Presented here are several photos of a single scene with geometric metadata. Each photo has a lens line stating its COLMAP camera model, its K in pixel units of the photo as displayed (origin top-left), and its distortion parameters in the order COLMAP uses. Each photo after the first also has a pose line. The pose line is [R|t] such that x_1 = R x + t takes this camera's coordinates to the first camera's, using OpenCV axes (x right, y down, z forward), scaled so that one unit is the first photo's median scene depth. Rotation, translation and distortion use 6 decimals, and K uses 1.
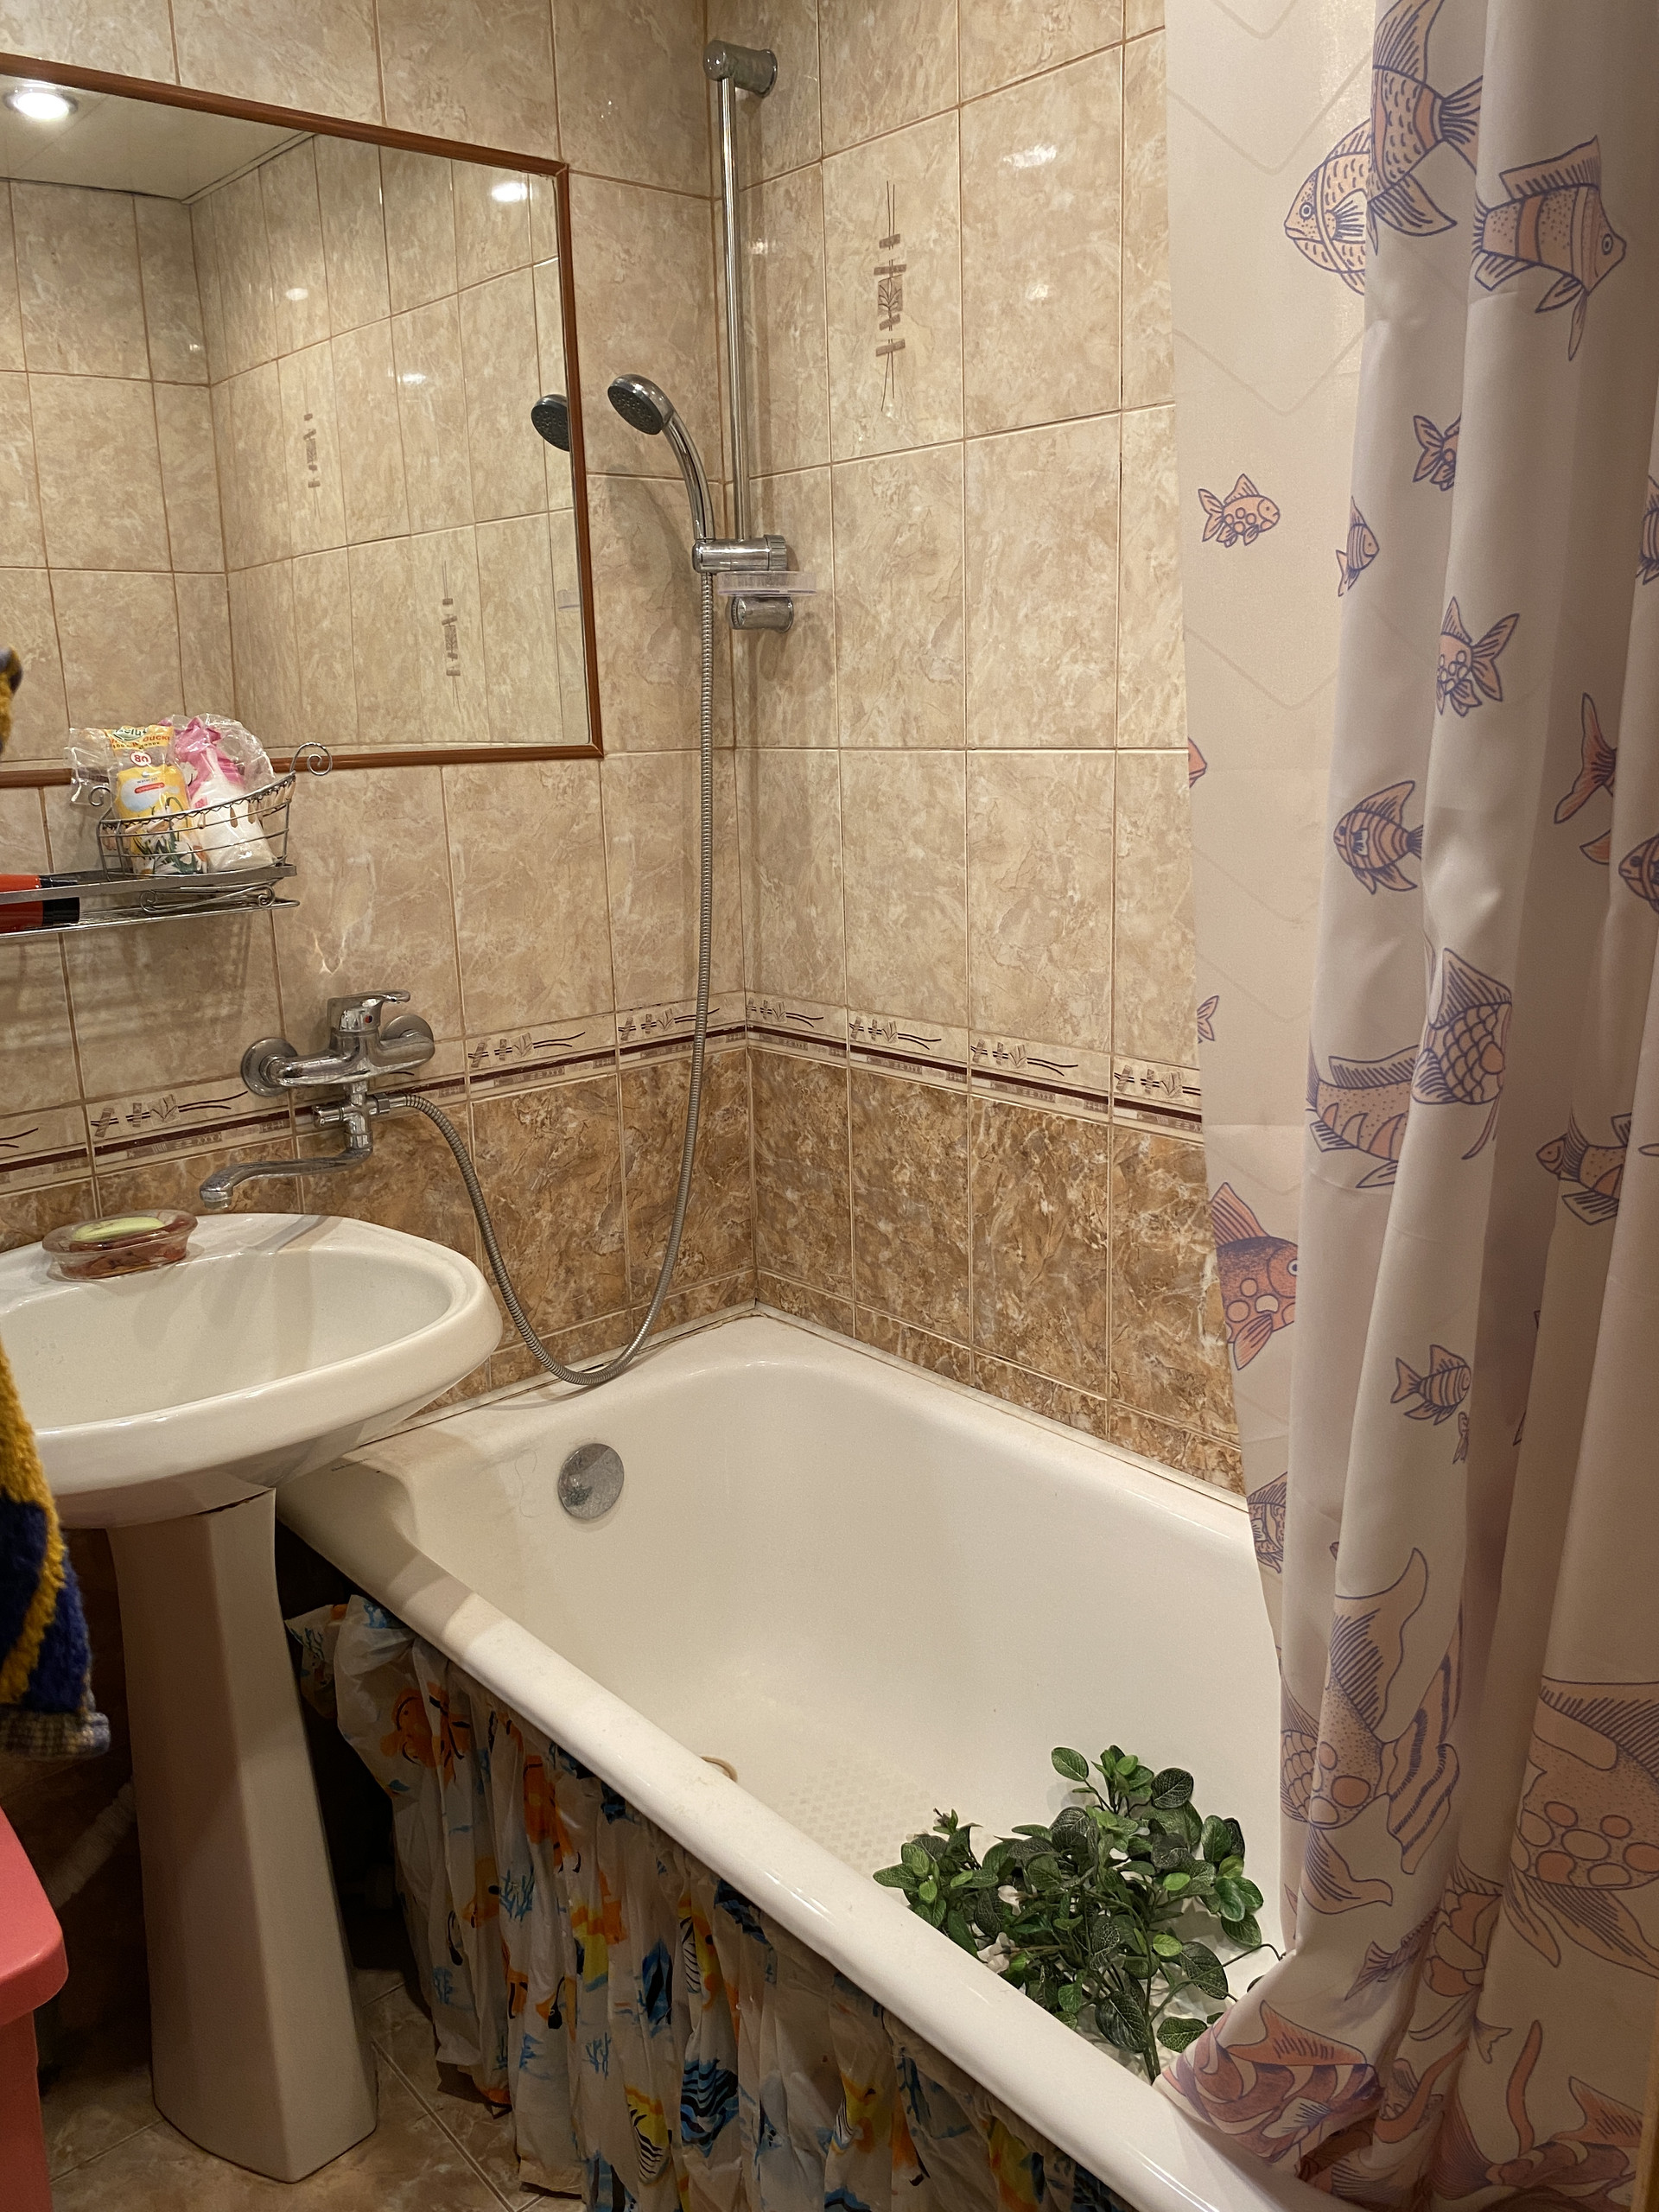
lens RADIAL K [[1654.1, 0, 829.5], [0, 1654.1, 1106.0], [0, 0, 1]] dist [0.059750, -0.097333]
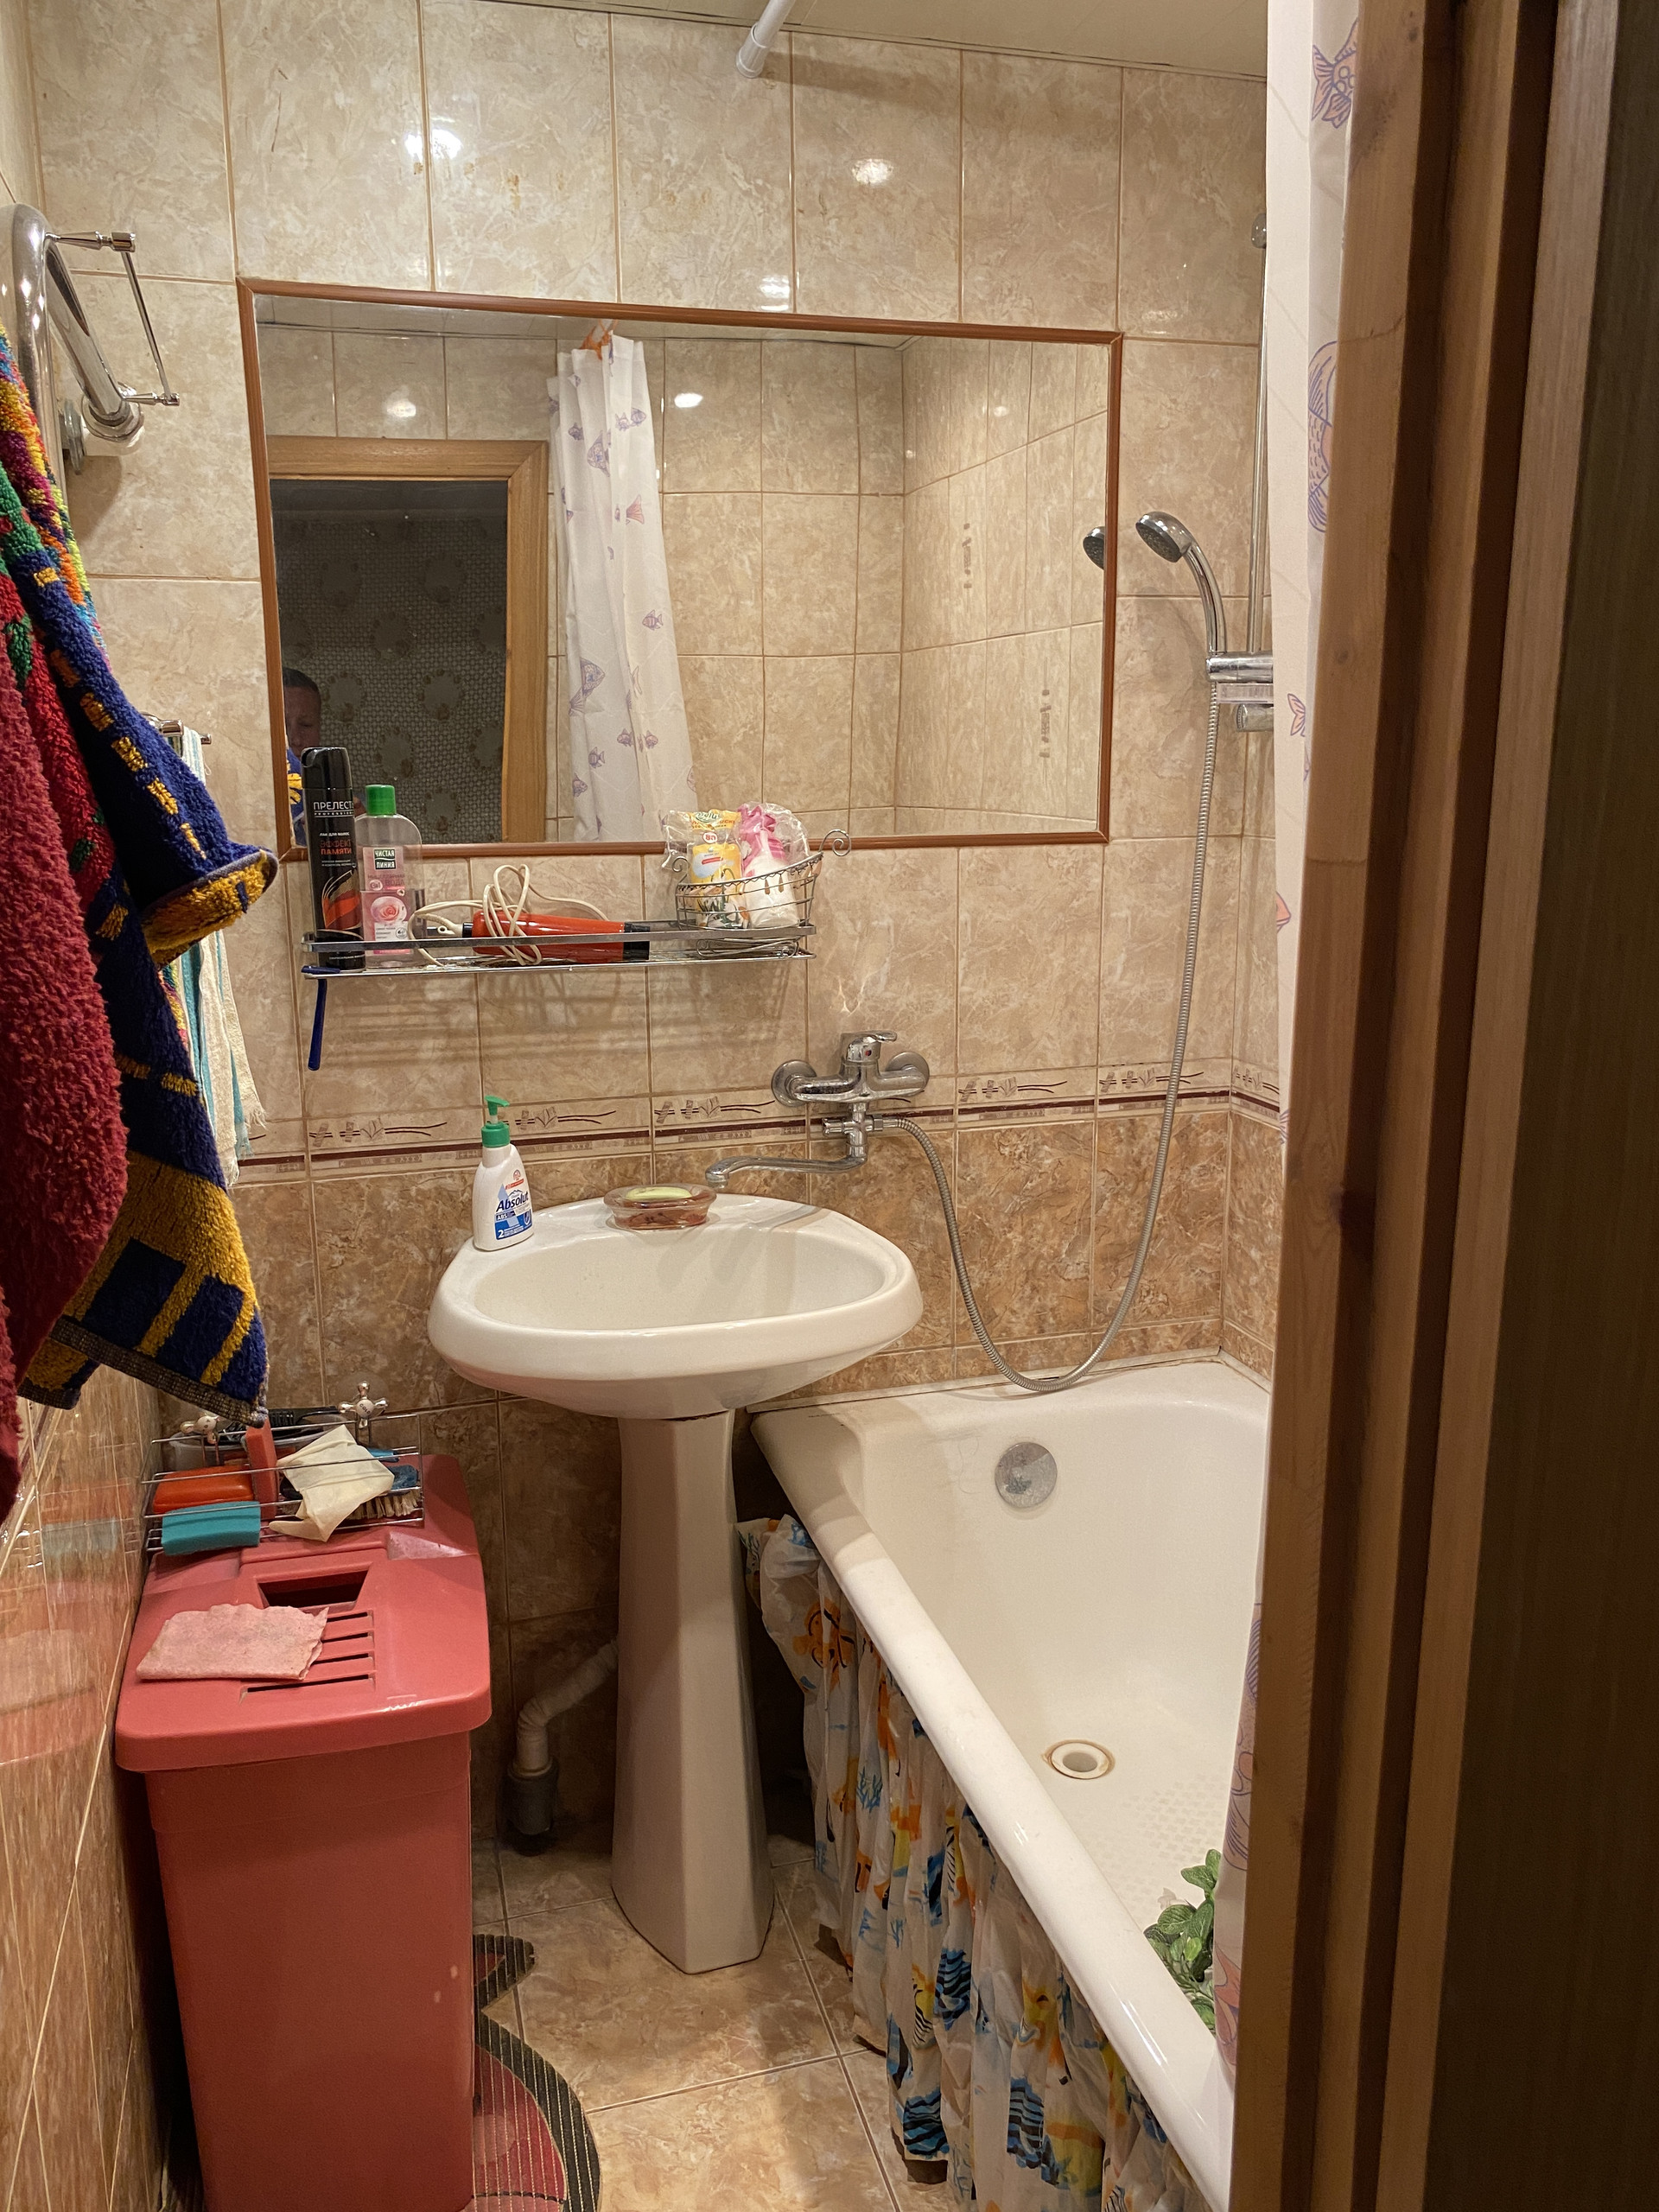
lens RADIAL K [[1693.6, 0, 829.5], [0, 1693.6, 1106.0], [0, 0, 1]] dist [0.126261, -0.249660]
pose [[0.901039, 0.107884, -0.420107, 0.204540], [-0.118772, 0.992922, 0.000243, -0.009130], [0.417160, 0.049678, 0.907474, -0.129846]]
